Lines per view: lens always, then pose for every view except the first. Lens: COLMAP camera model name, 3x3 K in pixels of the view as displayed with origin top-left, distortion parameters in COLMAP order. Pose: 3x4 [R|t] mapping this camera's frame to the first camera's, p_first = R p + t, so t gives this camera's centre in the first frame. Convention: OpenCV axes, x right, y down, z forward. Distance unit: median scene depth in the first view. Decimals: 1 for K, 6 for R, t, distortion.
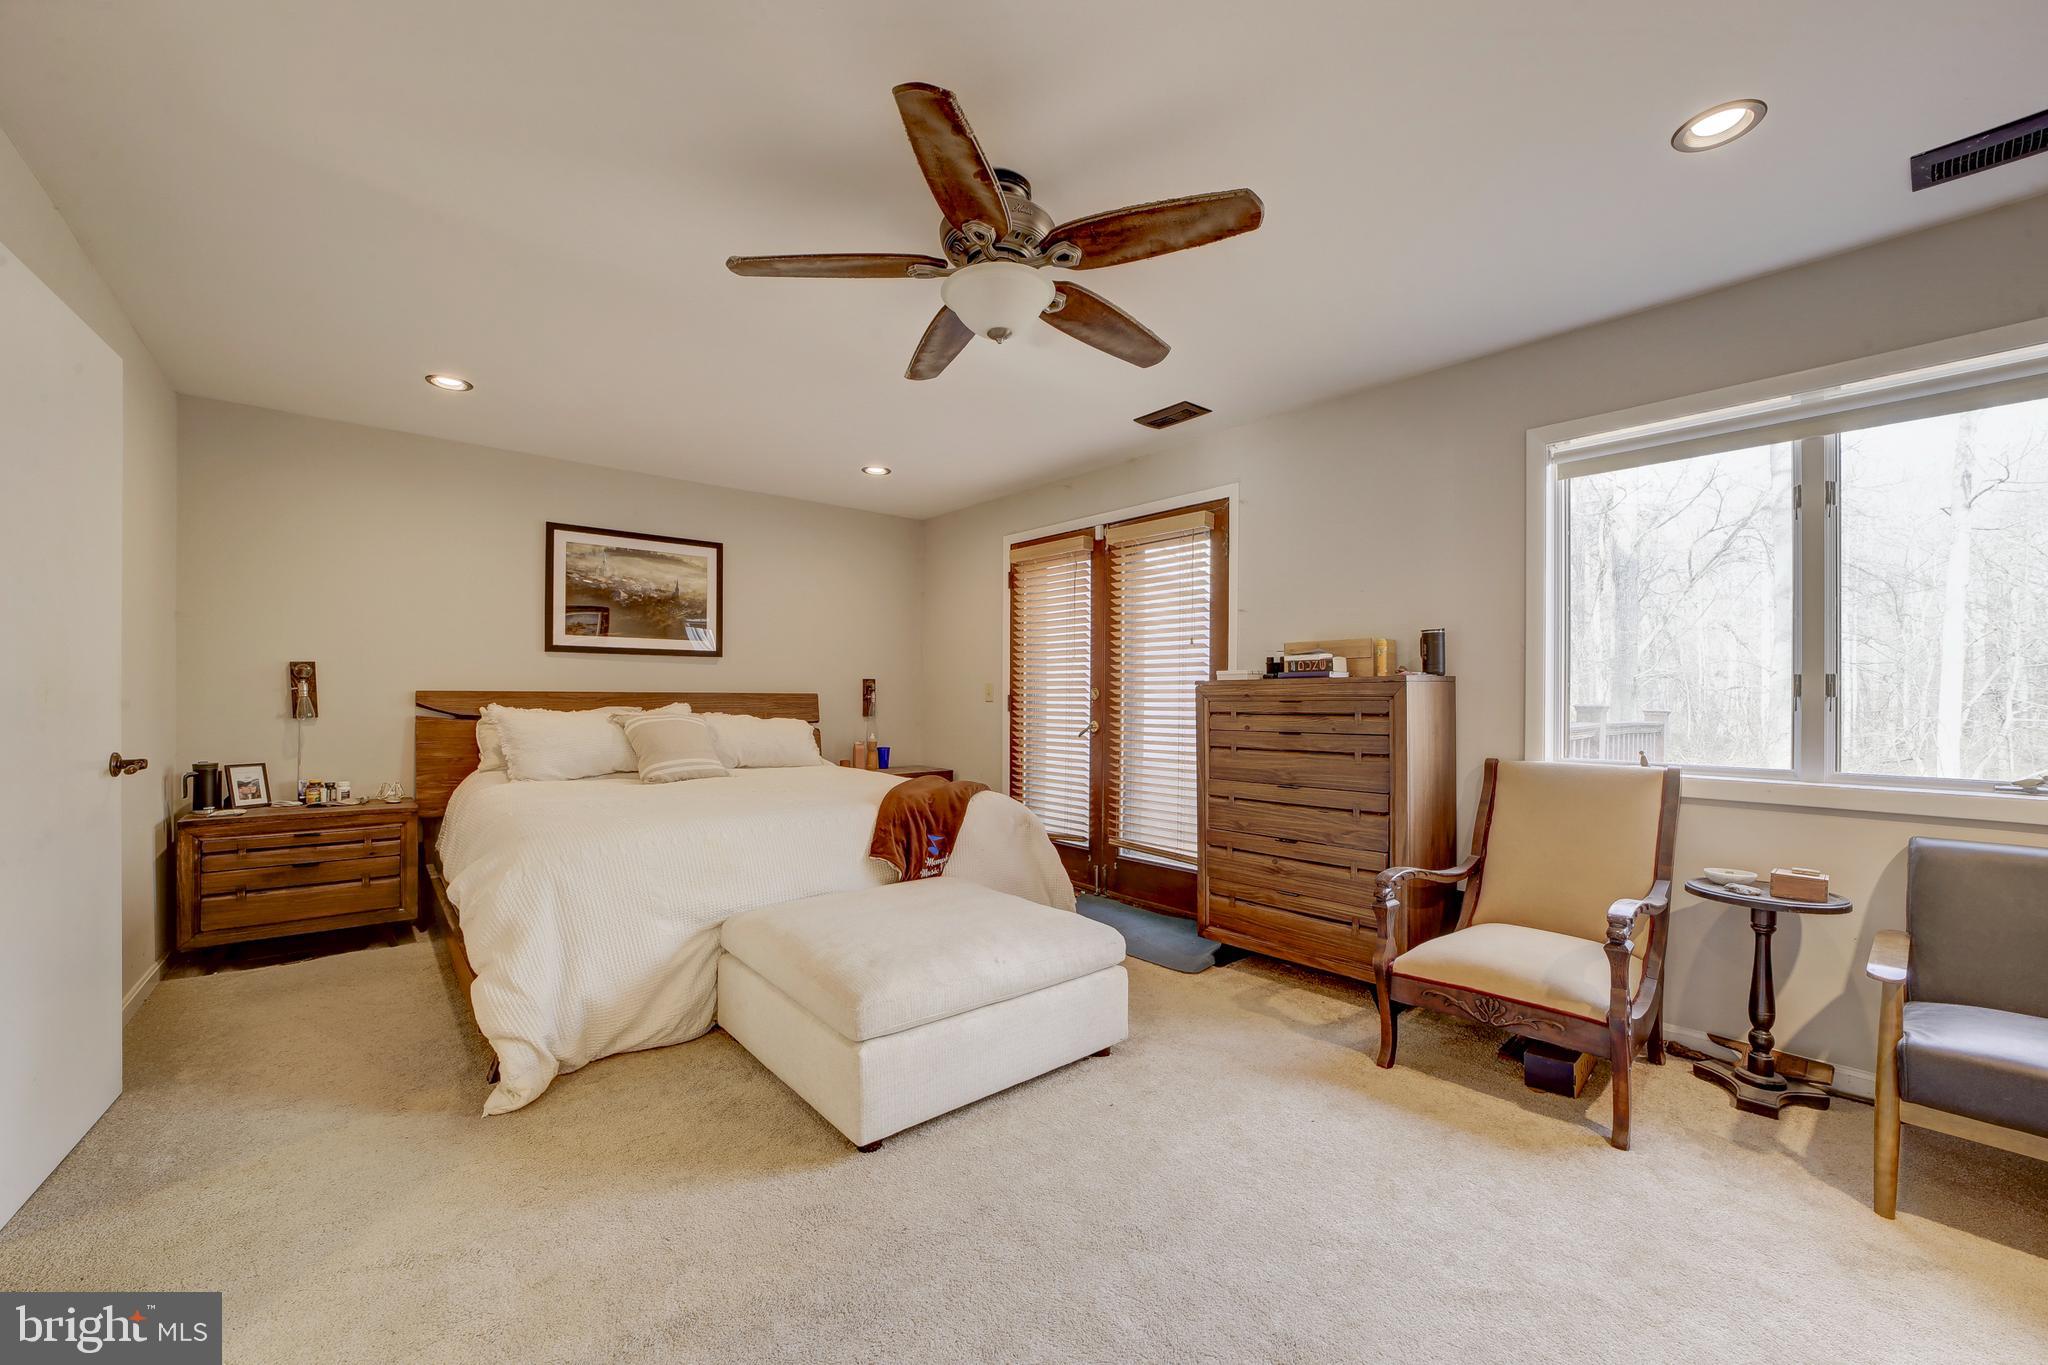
lens RADIAL K [[810.9, 0, 1031.5], [0, 810.9, 689.2], [0, 0, 1]] dist [-0.039453, 0.009110]
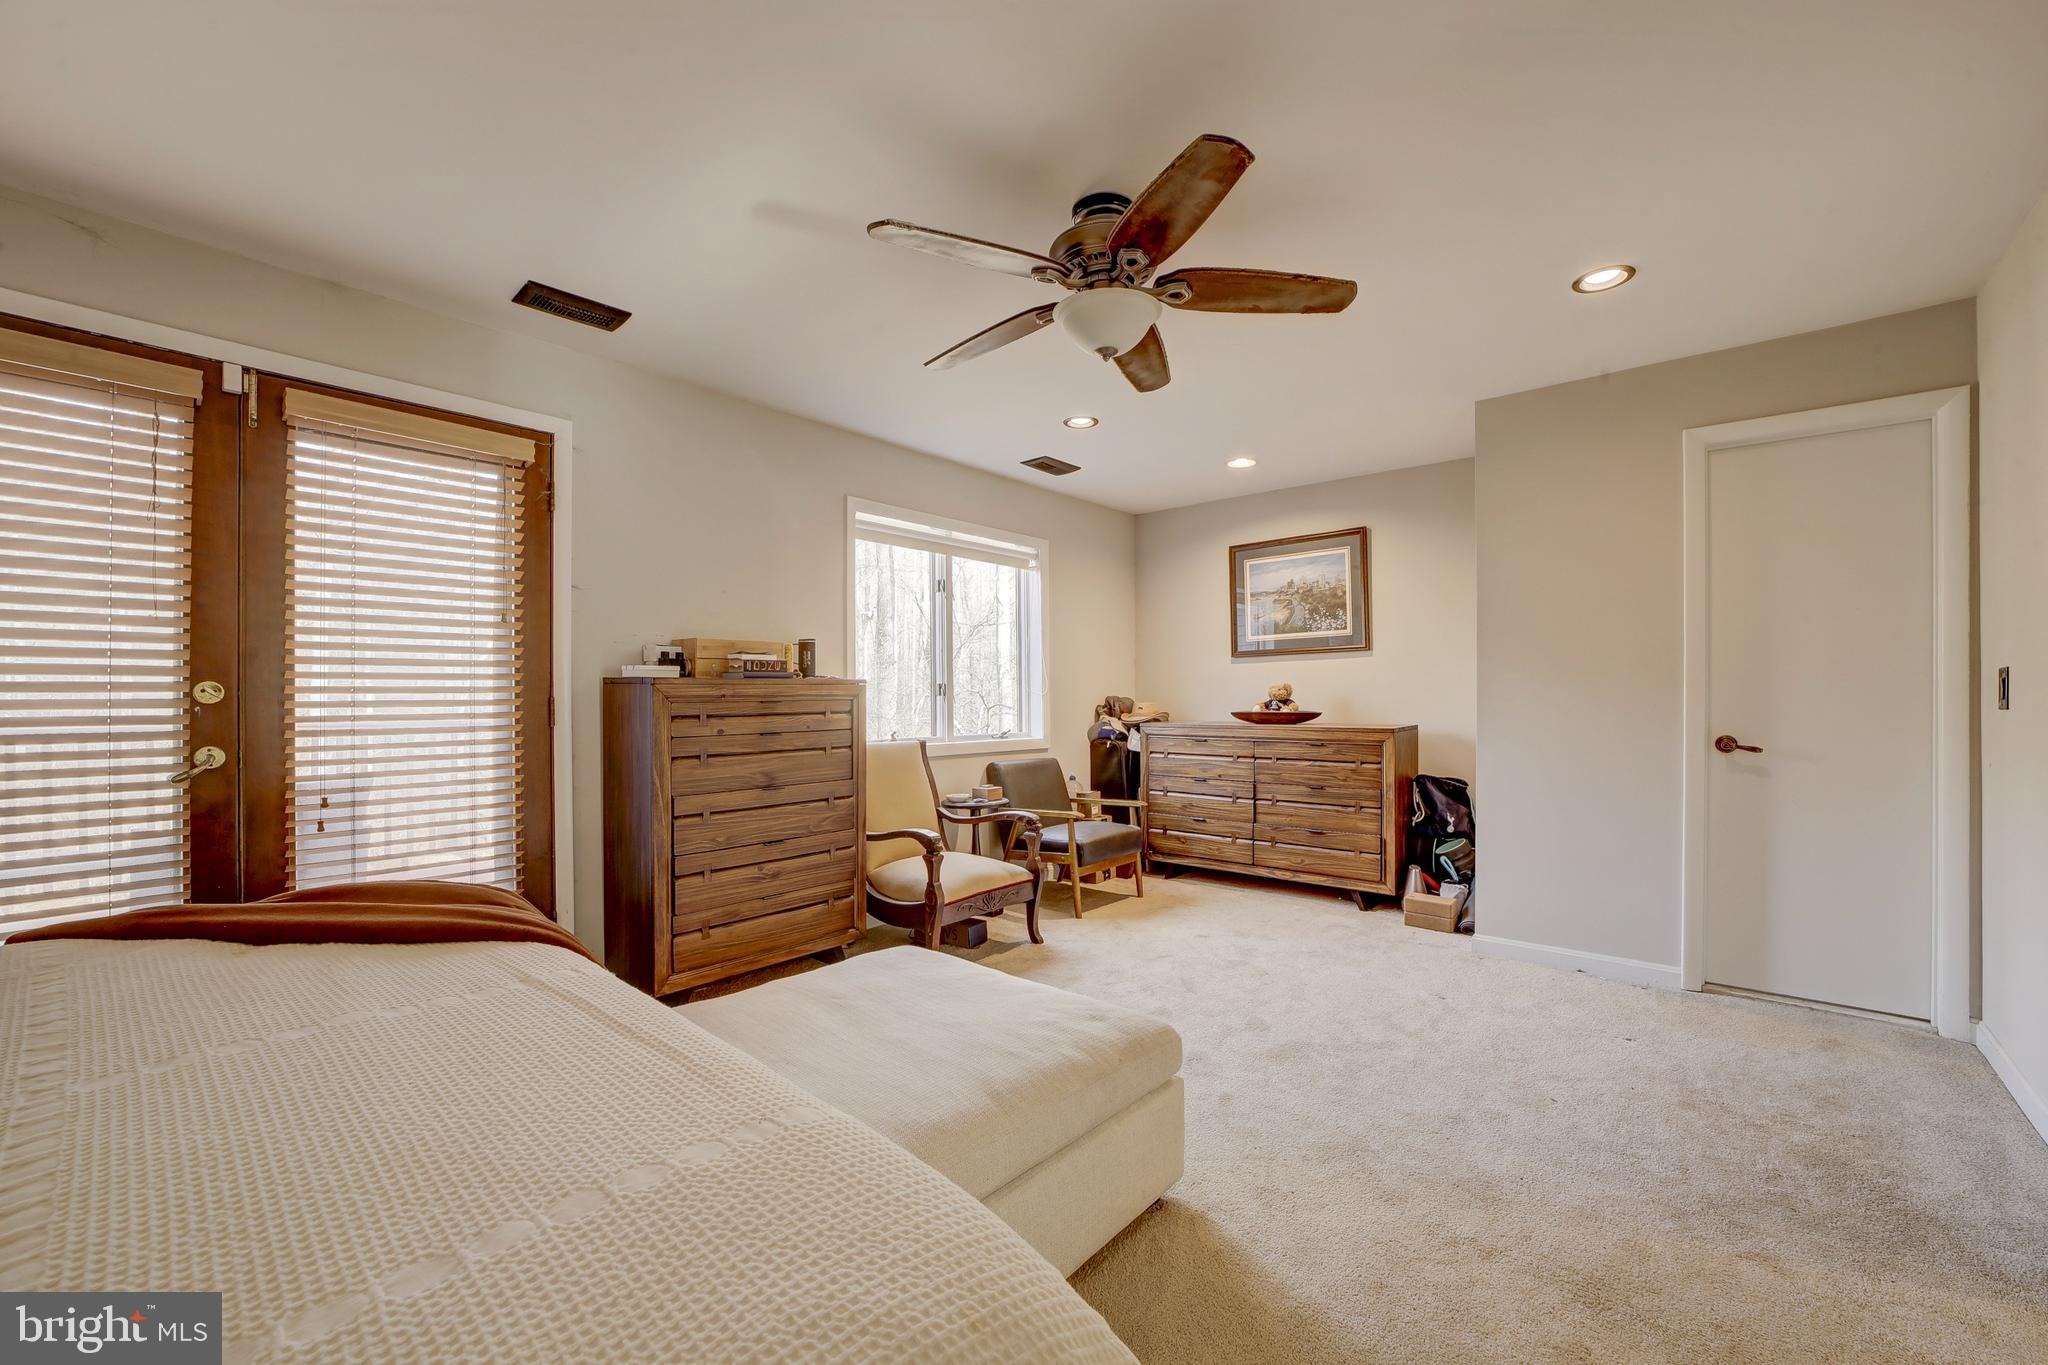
lens RADIAL K [[810.9, 0, 1031.5], [0, 810.9, 689.2], [0, 0, 1]] dist [-0.039453, 0.009110]
pose [[-0.153929, 0.003905, 0.988074, -0.698914], [-0.006170, 0.999969, -0.004913, 0.002909], [-0.988063, -0.006852, -0.153900, 0.834925]]
